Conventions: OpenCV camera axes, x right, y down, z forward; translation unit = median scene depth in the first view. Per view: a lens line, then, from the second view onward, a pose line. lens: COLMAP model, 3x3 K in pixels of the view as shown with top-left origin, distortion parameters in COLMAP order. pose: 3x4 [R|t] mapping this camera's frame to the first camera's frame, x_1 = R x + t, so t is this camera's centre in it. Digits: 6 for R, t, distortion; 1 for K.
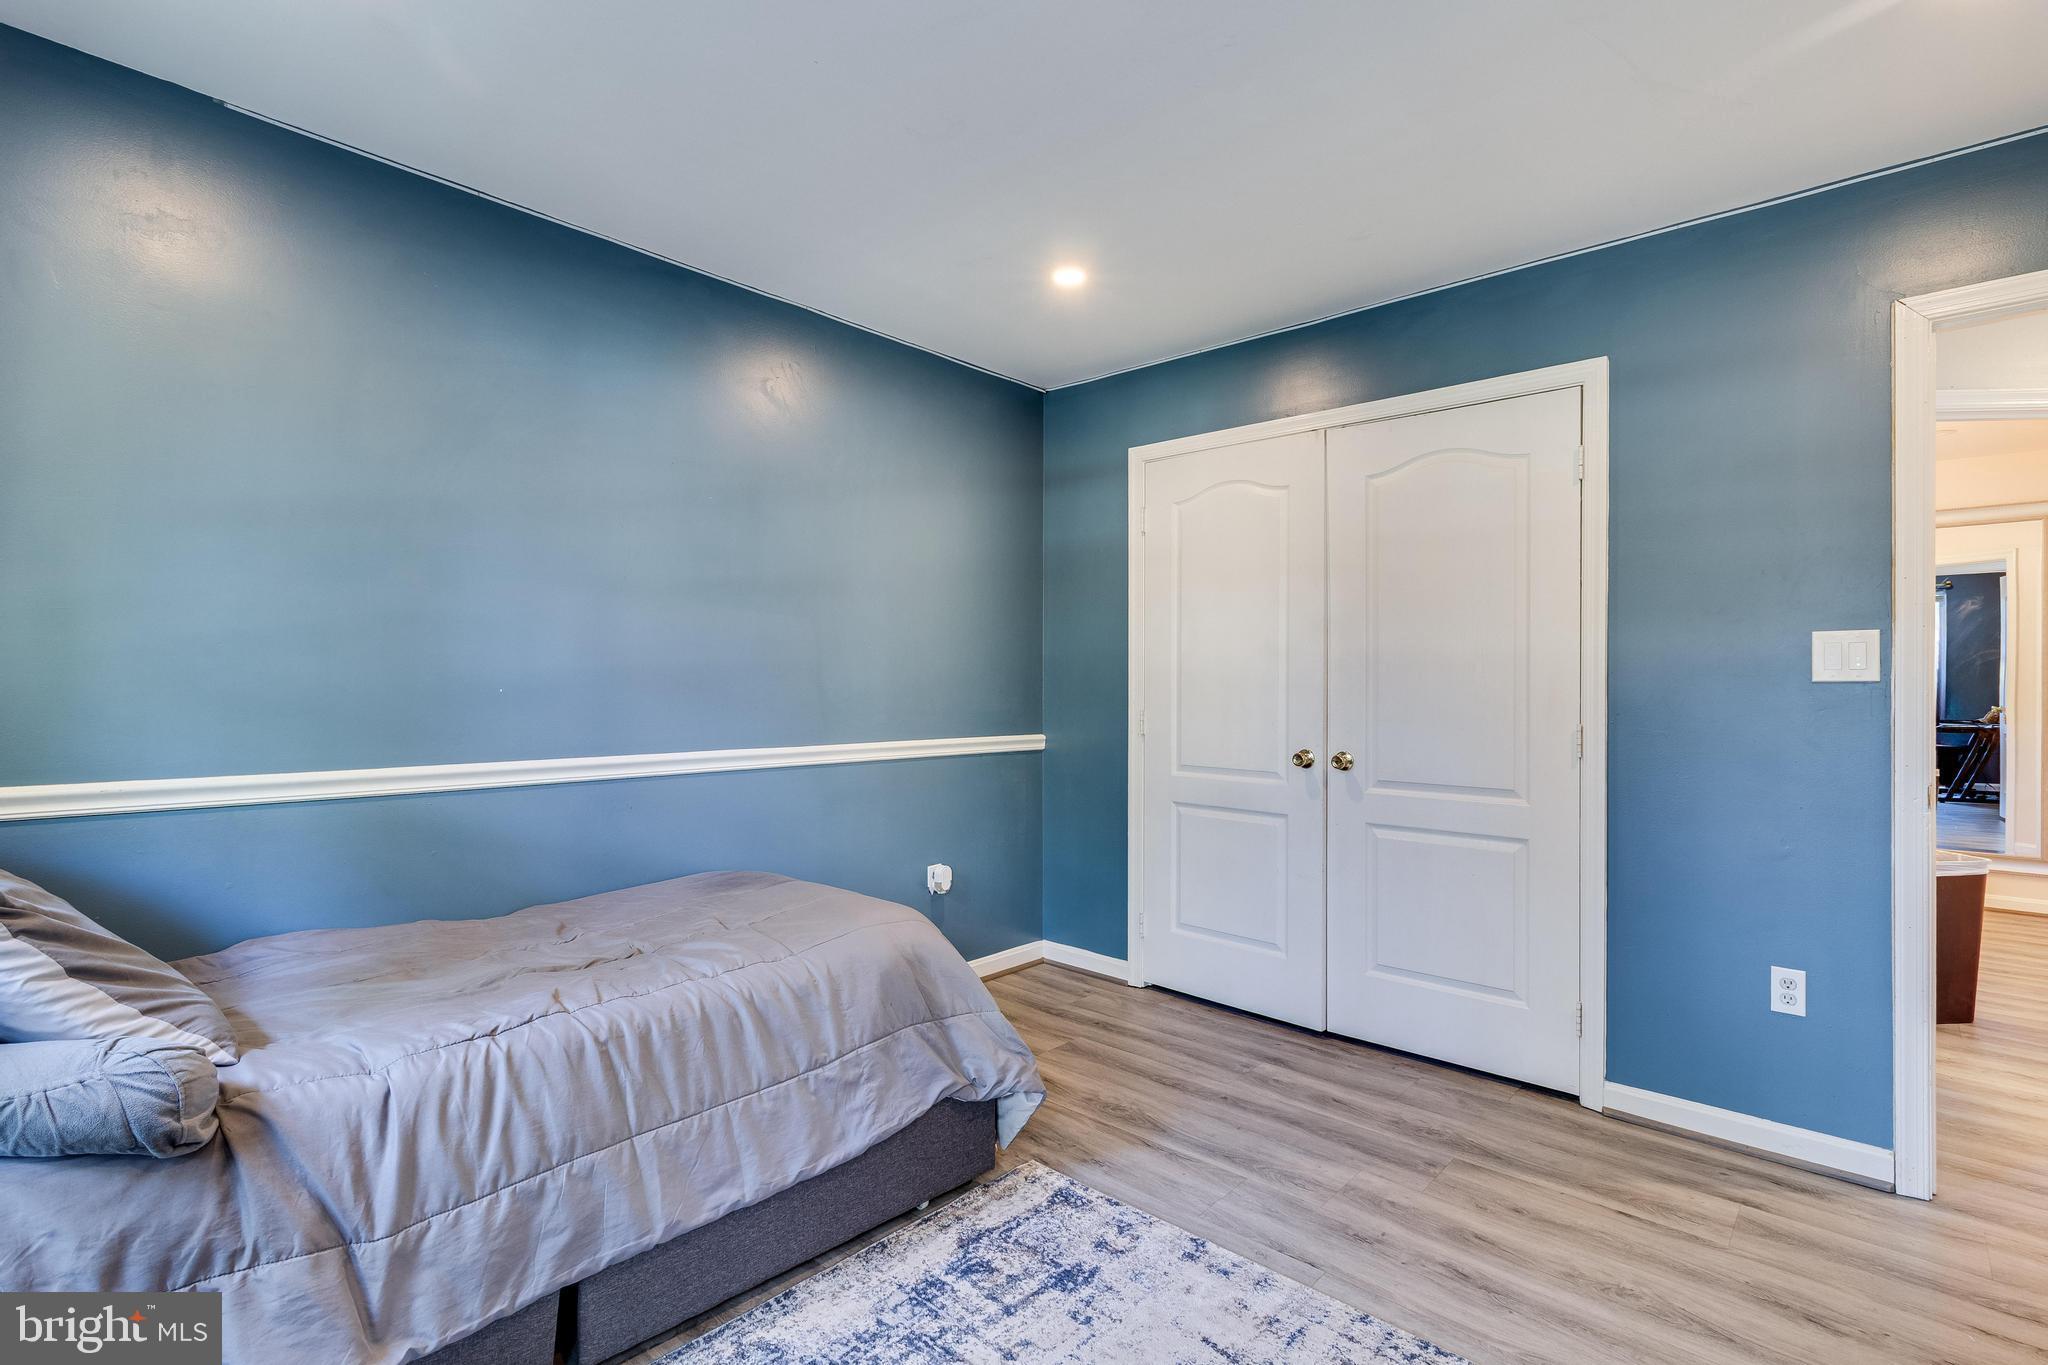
lens RADIAL K [[949.2, 0, 1029.6], [0, 949.2, 684.9], [0, 0, 1]] dist [0.000536, -0.000075]
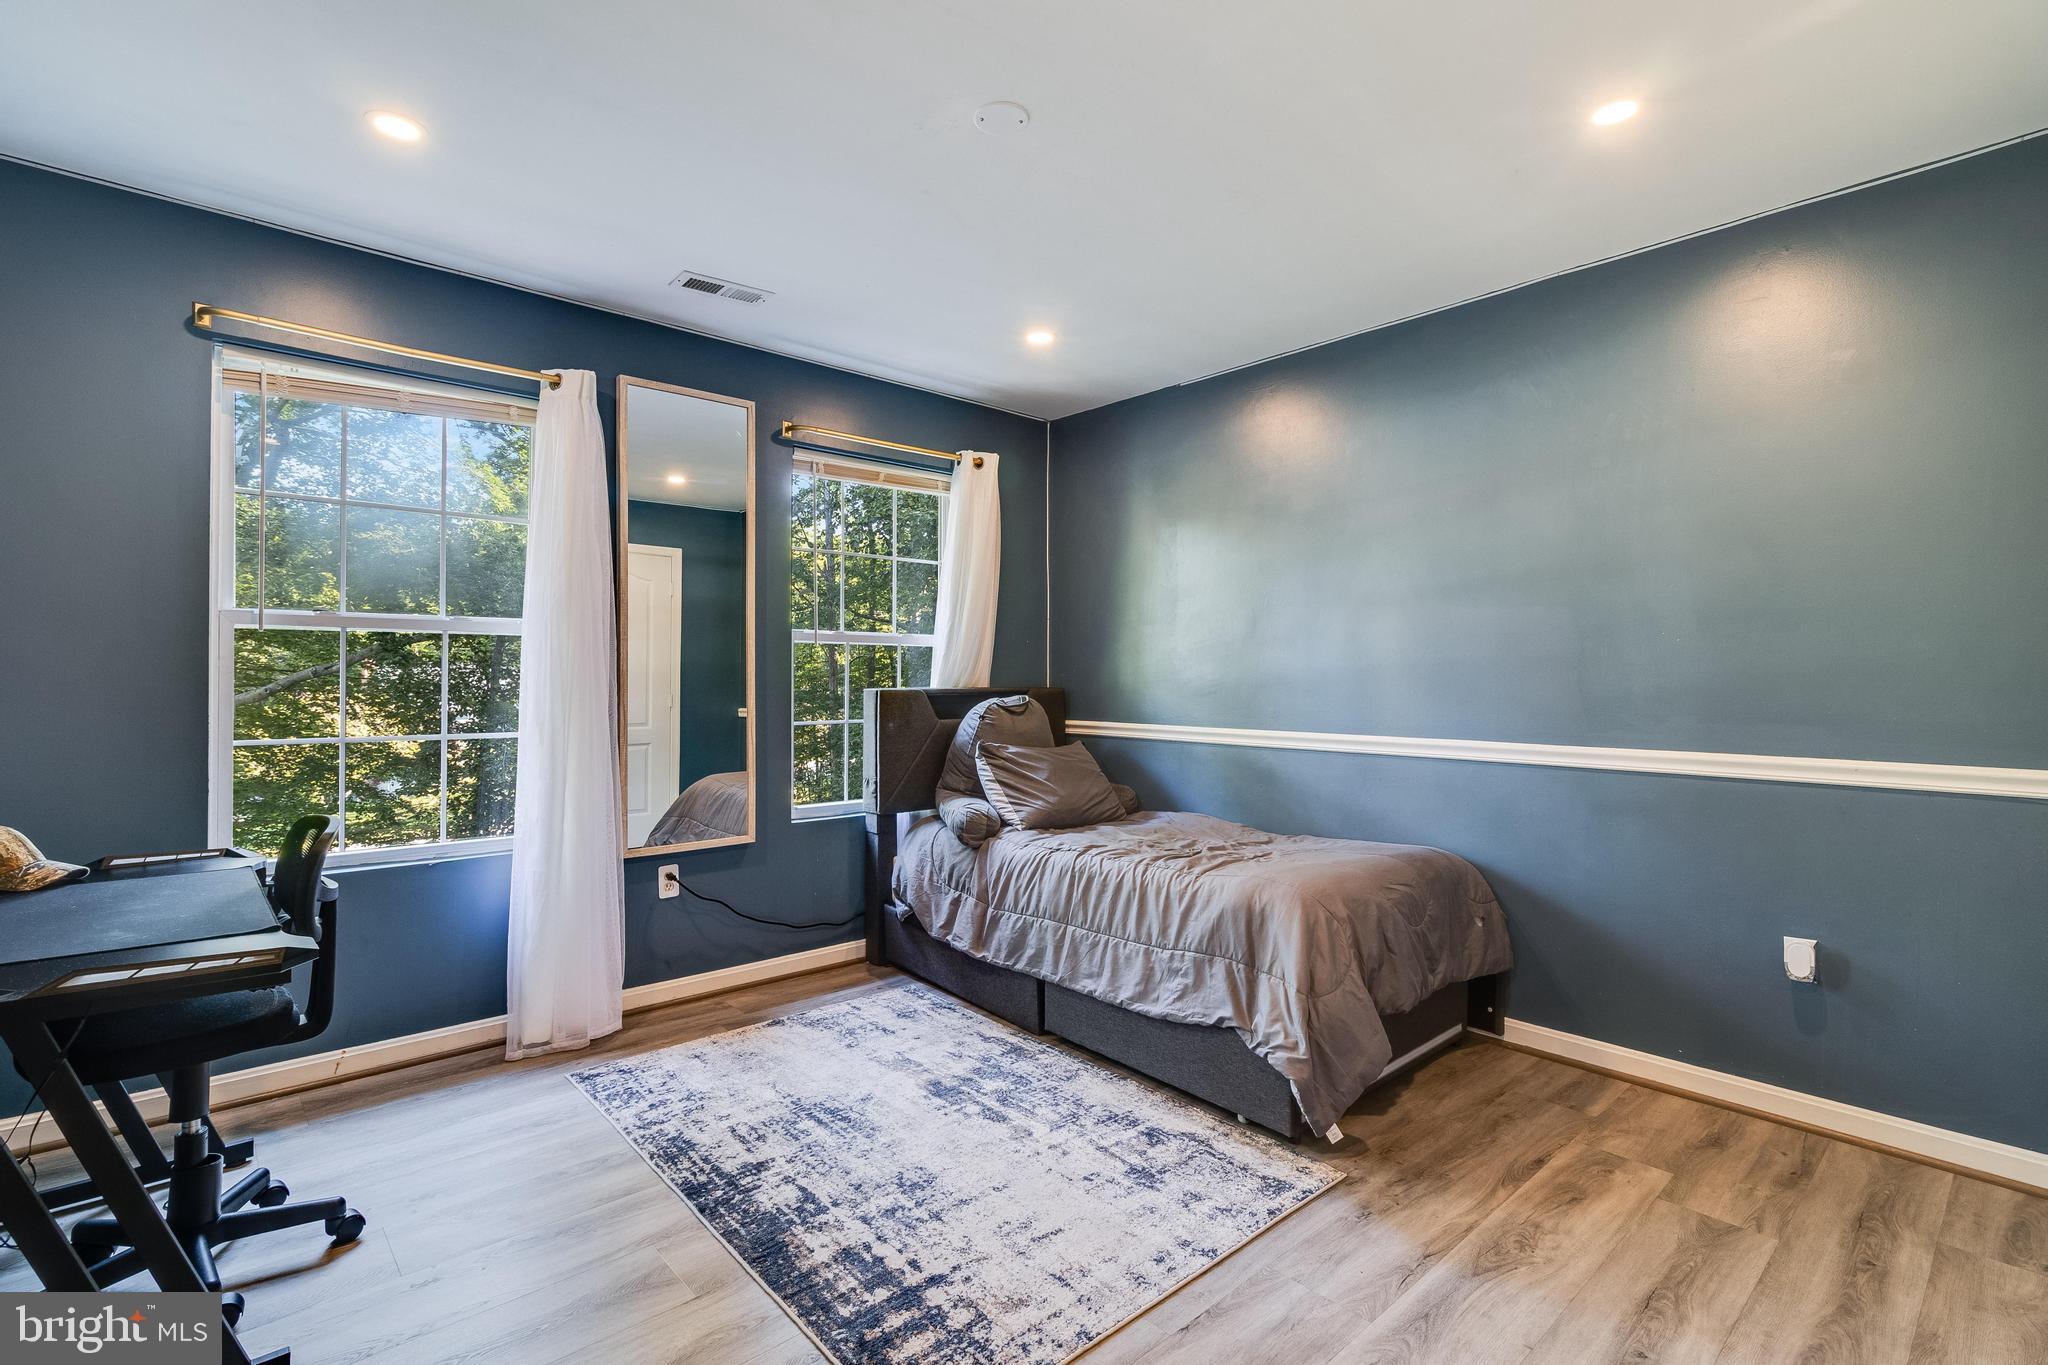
lens RADIAL K [[949.2, 0, 1027.5], [0, 949.2, 678.6], [0, 0, 1]] dist [0.000536, -0.000075]
pose [[-0.105883, -0.001776, -0.994377, 1.196711], [0.000269, 0.999998, -0.001815, 0.005418], [0.994379, -0.000460, -0.105882, 0.950140]]
